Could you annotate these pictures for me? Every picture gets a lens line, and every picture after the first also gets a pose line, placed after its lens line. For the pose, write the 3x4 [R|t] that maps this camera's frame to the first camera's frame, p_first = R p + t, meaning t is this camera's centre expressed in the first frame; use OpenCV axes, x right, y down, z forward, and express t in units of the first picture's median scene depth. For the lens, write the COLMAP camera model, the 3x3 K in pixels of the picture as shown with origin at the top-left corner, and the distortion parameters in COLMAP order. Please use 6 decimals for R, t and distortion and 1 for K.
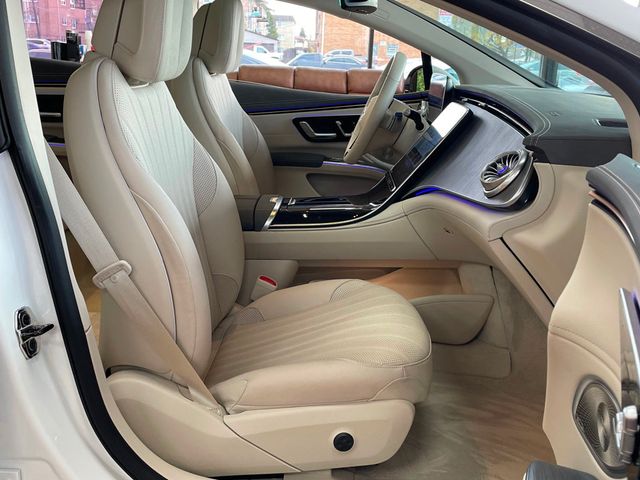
lens RADIAL K [[658.0, 0, 320.0], [0, 658.0, 240.0], [0, 0, 1]] dist [0.002078, 0.001073]
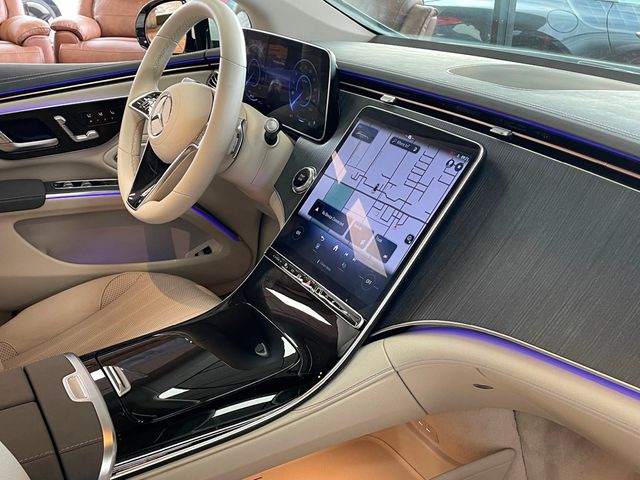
lens RADIAL K [[740.8, 0, 320.0], [0, 740.8, 240.0], [0, 0, 1]] dist [0.013288, 0.010830]
pose [[0.839884, -0.205439, 0.502384, -0.117565], [0.137922, 0.975999, 0.168536, -0.154914], [-0.524950, -0.072261, 0.848060, 0.369118]]
